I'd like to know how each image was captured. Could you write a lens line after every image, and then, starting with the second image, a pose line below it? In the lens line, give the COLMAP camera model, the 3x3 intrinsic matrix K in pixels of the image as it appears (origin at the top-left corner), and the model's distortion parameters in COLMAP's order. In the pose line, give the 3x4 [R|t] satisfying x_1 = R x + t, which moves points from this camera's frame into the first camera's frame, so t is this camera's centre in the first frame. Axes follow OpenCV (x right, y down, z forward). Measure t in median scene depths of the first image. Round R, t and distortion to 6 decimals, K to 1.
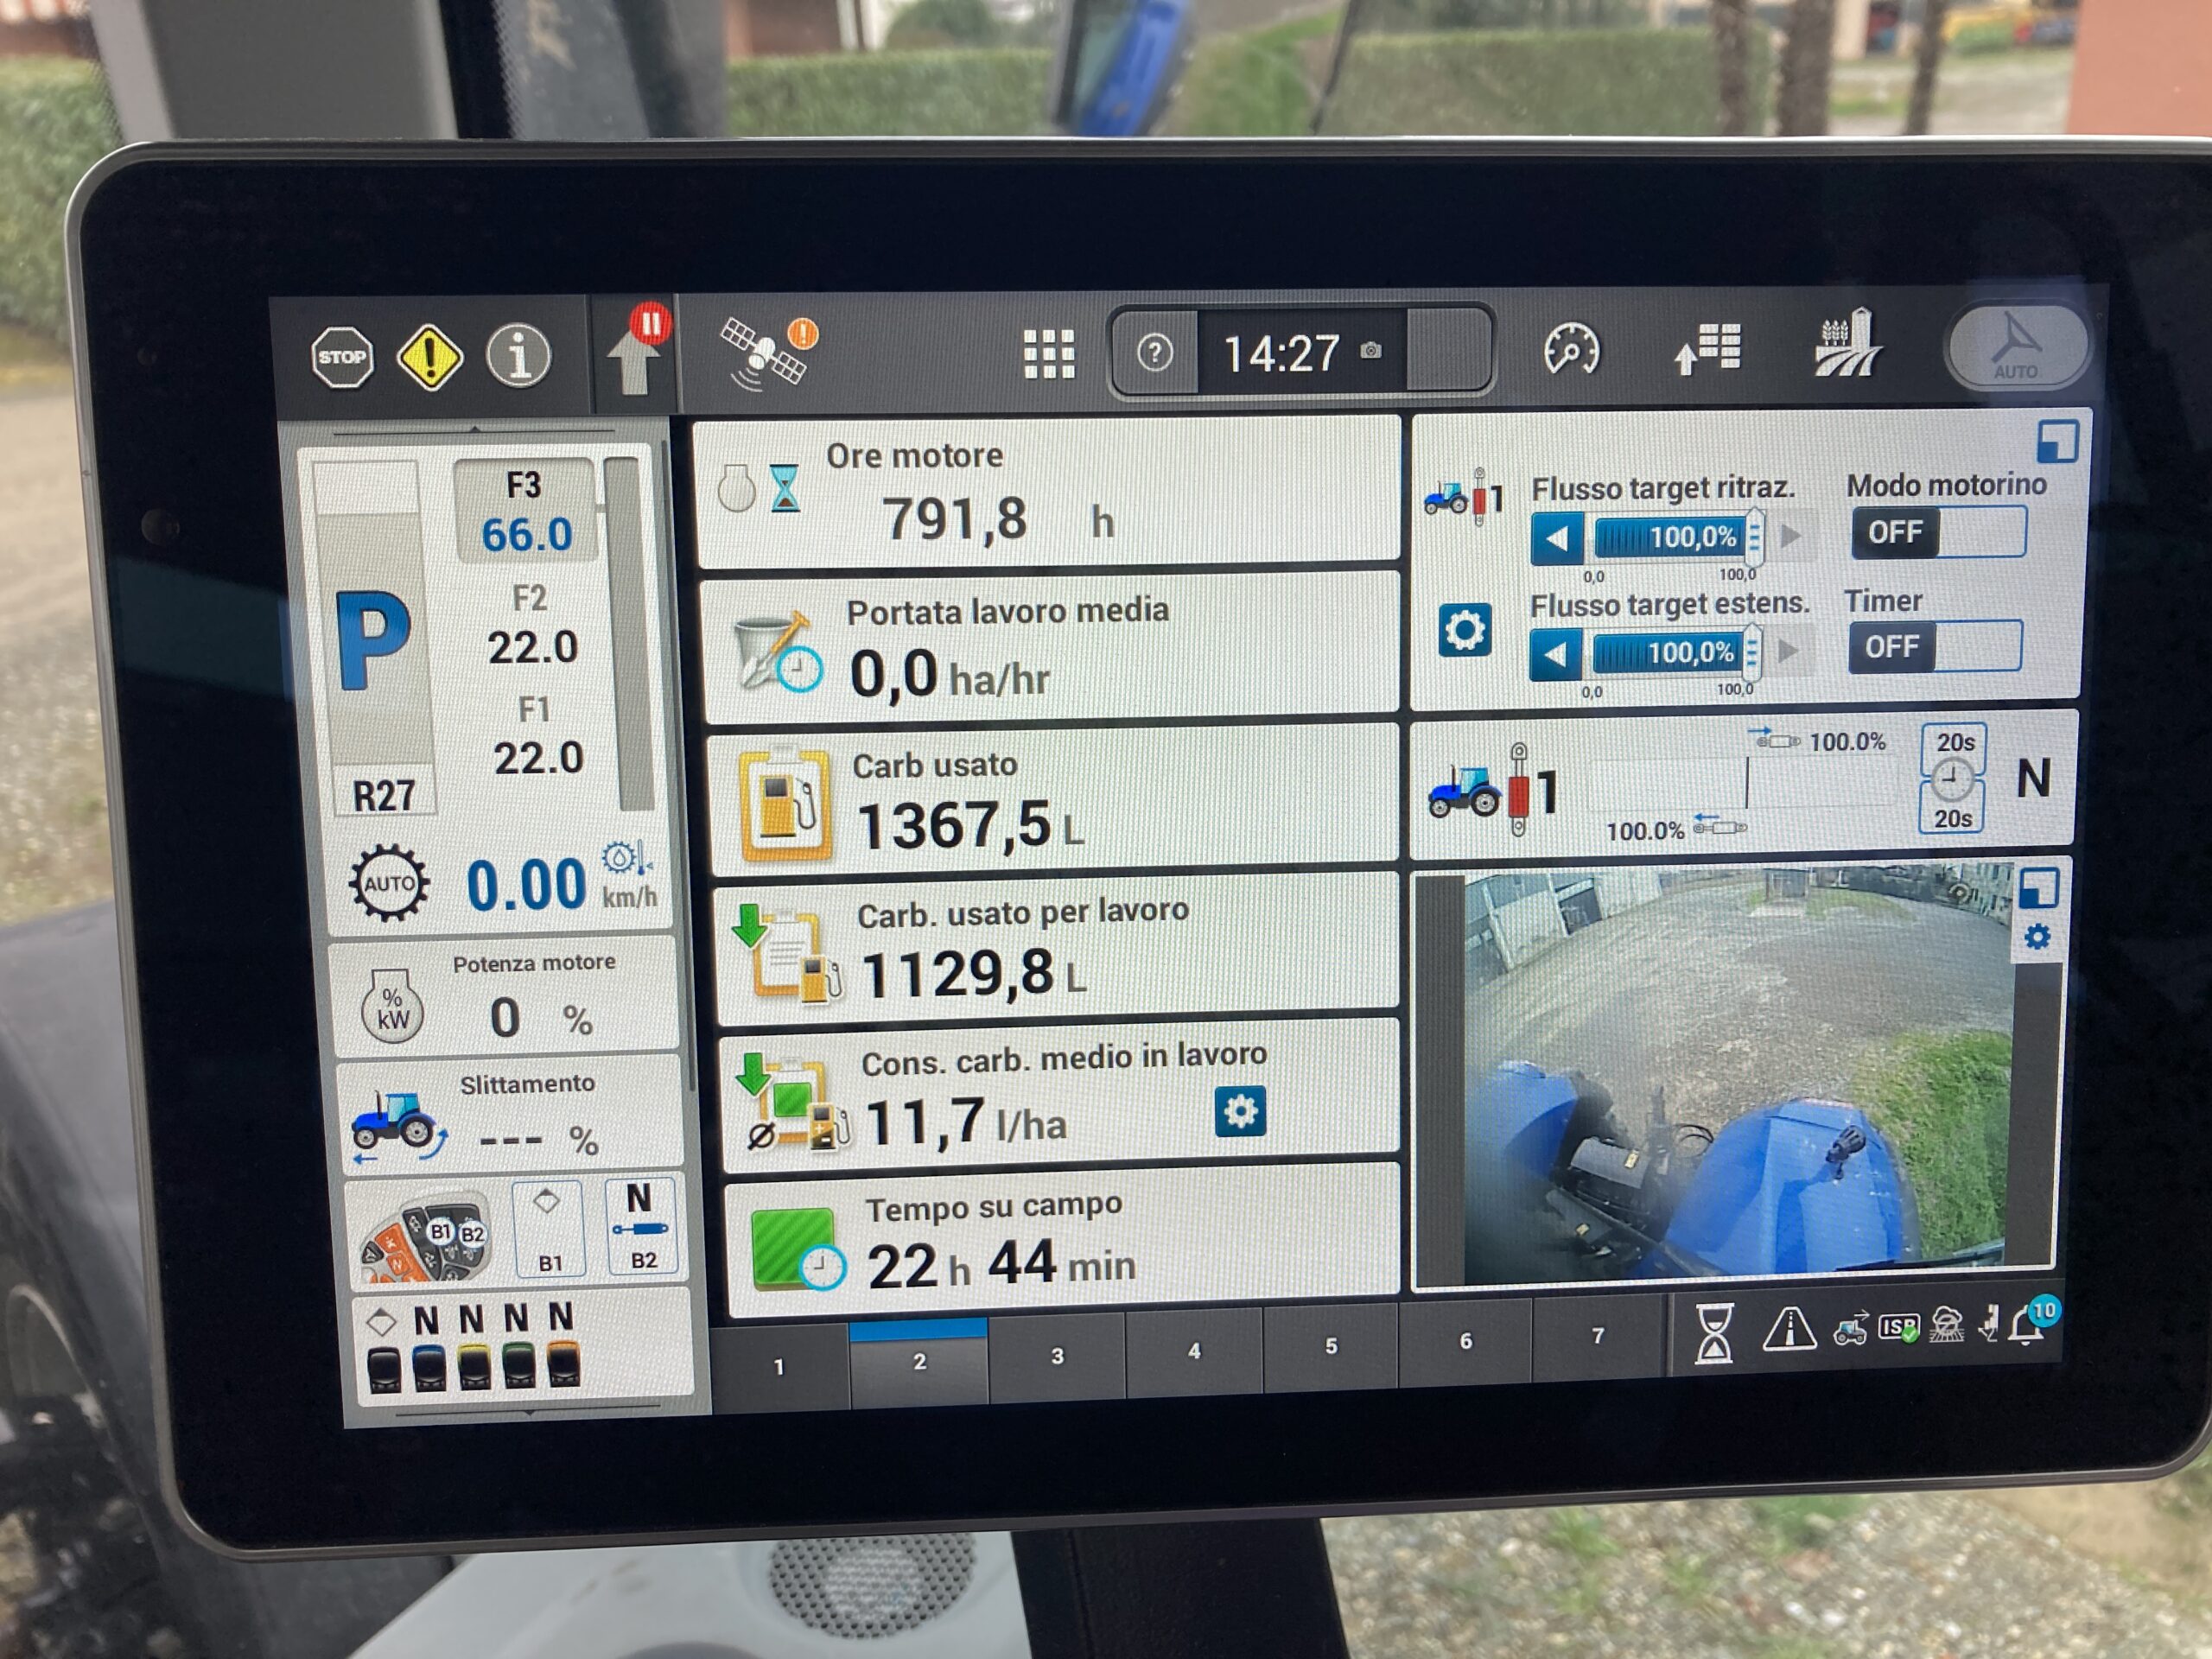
lens RADIAL K [[1786.8, 0, 965.4], [0, 1786.8, 934.0], [0, 0, 1]] dist [0.006552, 0.000607]
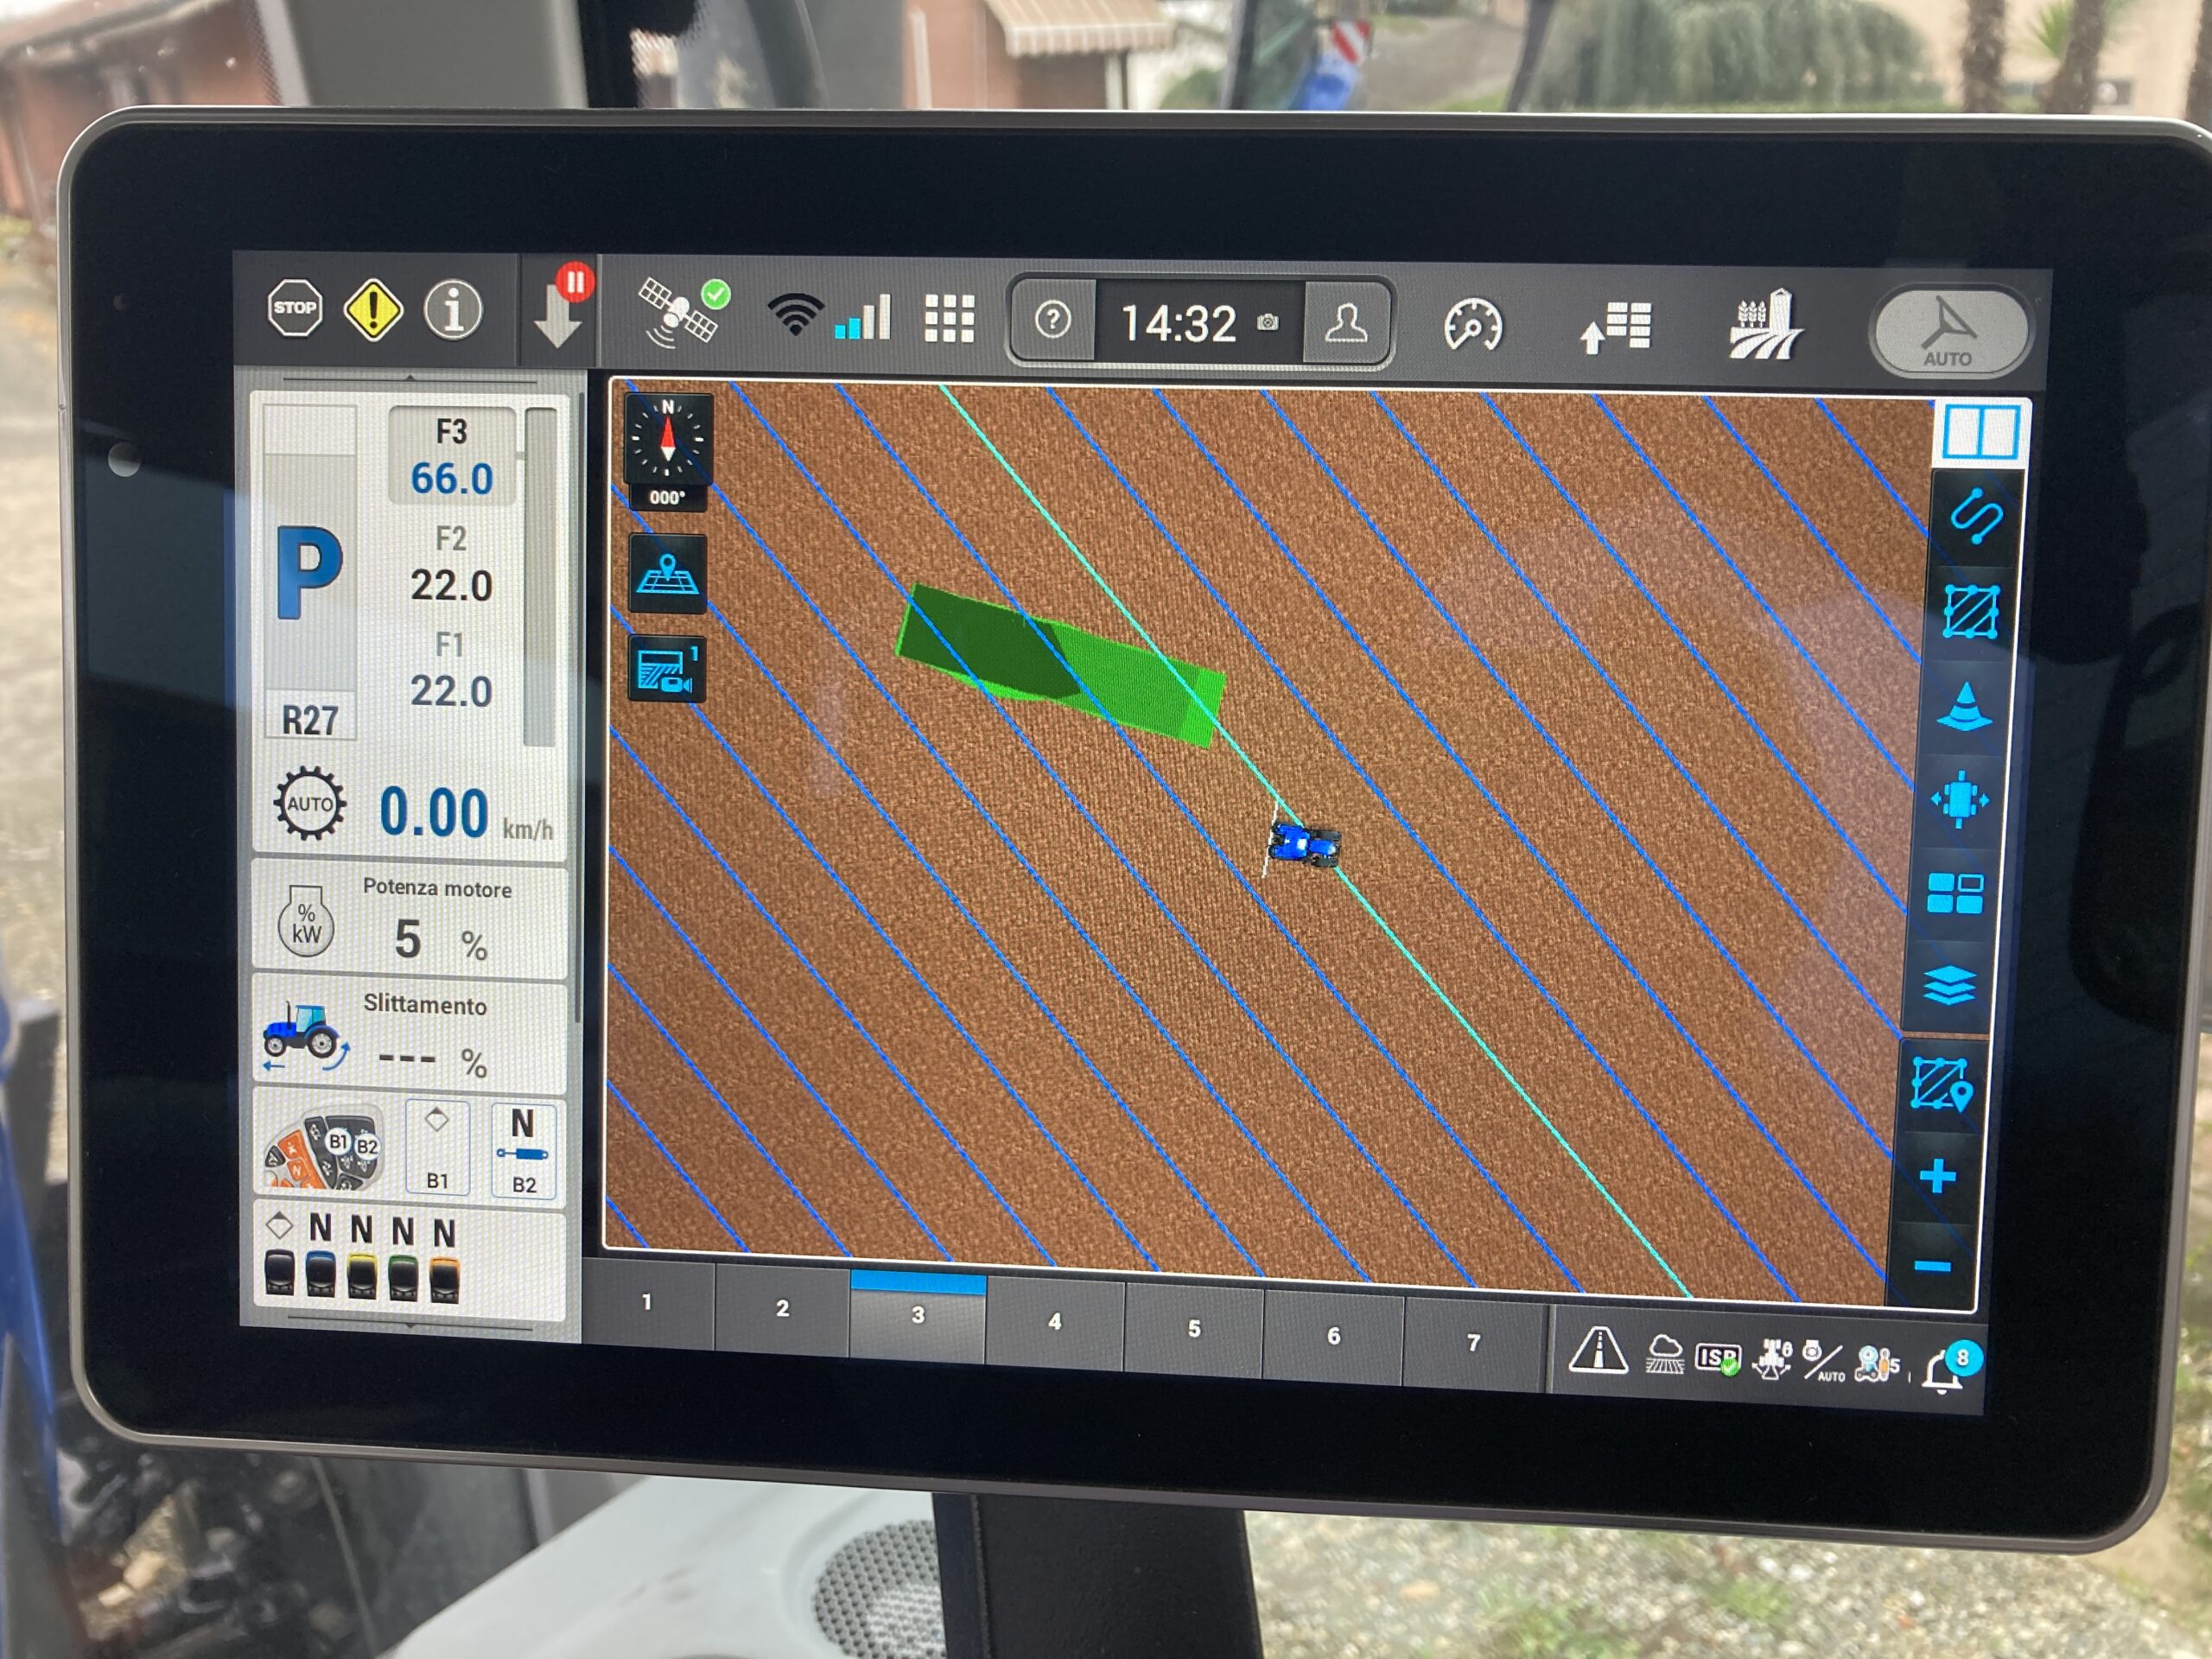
lens RADIAL K [[1786.8, 0, 1098.2], [0, 1786.8, 816.7], [0, 0, 1]] dist [0.006552, 0.000607]
pose [[0.991284, 0.054097, -0.120123, 0.264694], [-0.059153, 0.997489, -0.038932, -0.007354], [0.117716, 0.045699, 0.991995, 0.014681]]
